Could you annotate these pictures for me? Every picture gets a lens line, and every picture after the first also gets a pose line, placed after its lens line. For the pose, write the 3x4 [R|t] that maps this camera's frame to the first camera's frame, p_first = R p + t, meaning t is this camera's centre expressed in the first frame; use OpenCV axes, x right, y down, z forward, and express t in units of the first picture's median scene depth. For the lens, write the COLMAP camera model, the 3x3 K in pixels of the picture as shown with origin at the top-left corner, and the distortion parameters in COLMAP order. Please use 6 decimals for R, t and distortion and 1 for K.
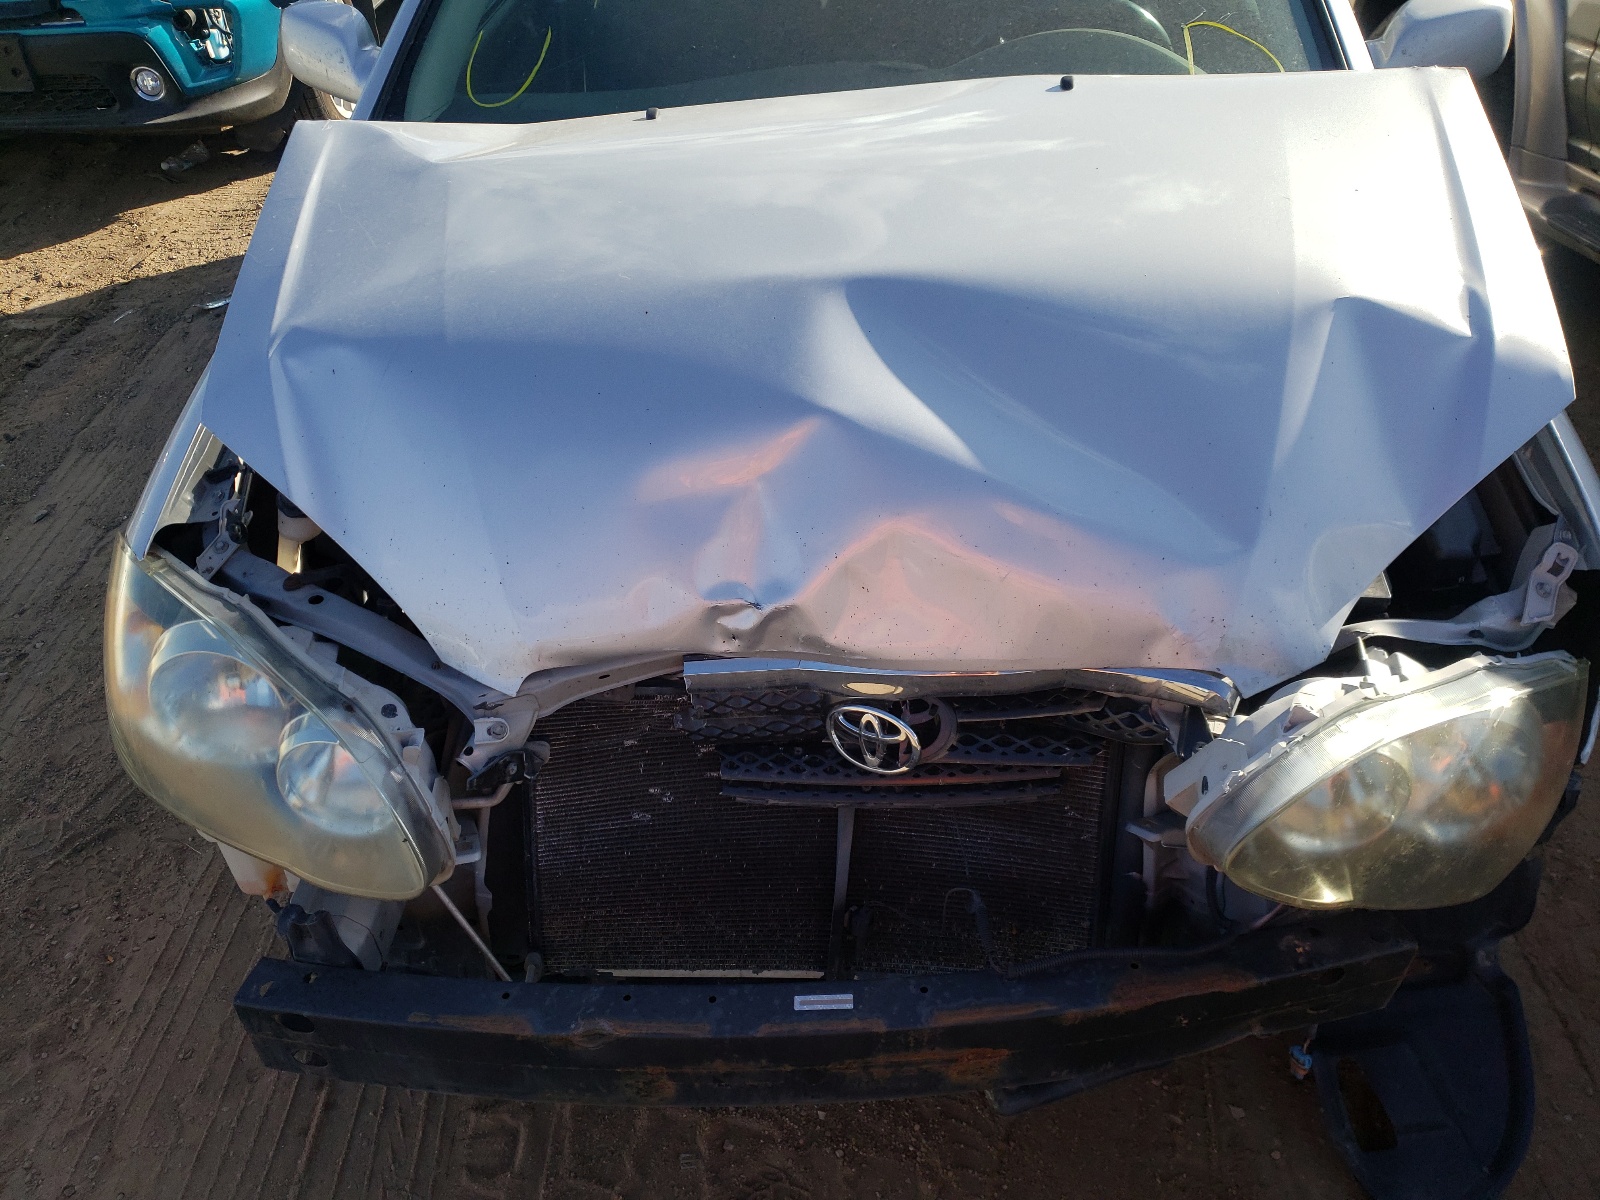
lens RADIAL K [[1239.3, 0, 800.0], [0, 1239.3, 600.0], [0, 0, 1]] dist [0.140625, -0.302837]
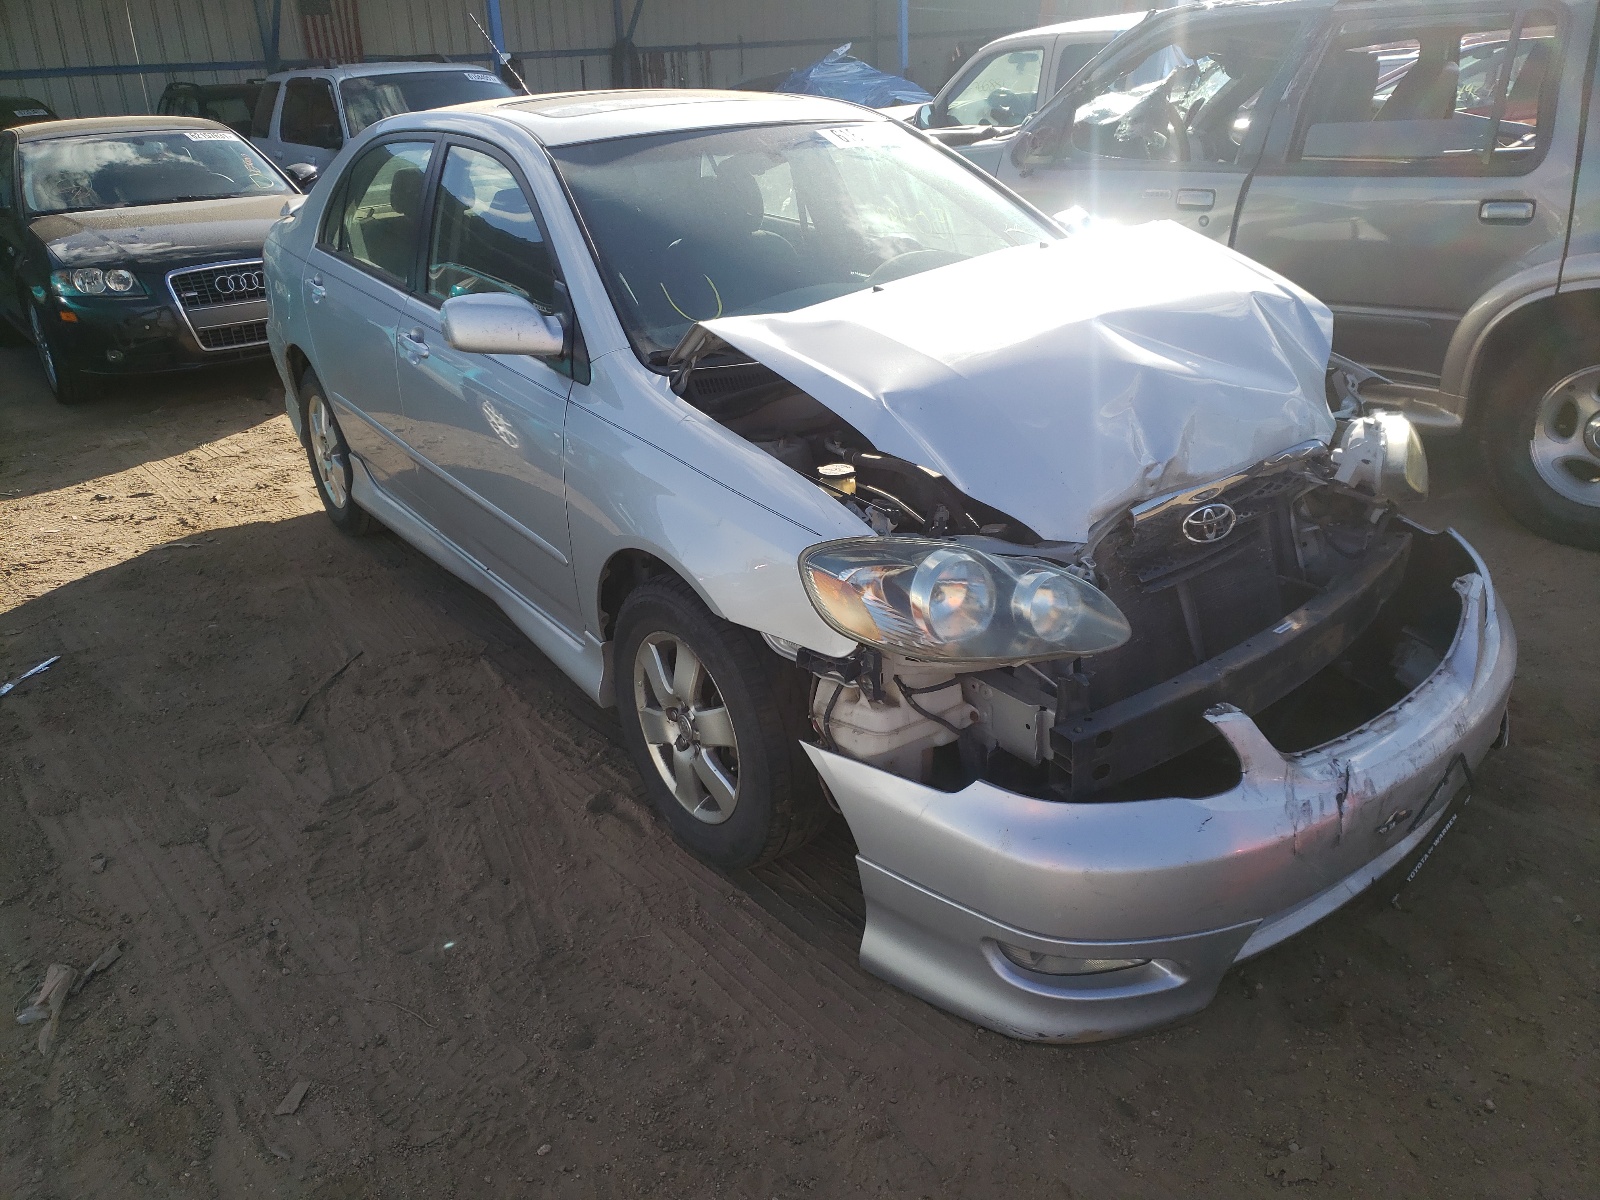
lens RADIAL K [[1239.3, 0, 800.0], [0, 1239.3, 600.0], [0, 0, 1]] dist [0.140625, -0.302837]
pose [[0.767022, -0.263396, 0.585063, -1.594155], [0.407282, 0.904463, -0.126760, 0.207957], [-0.495780, 0.335514, 0.801020, -0.195593]]
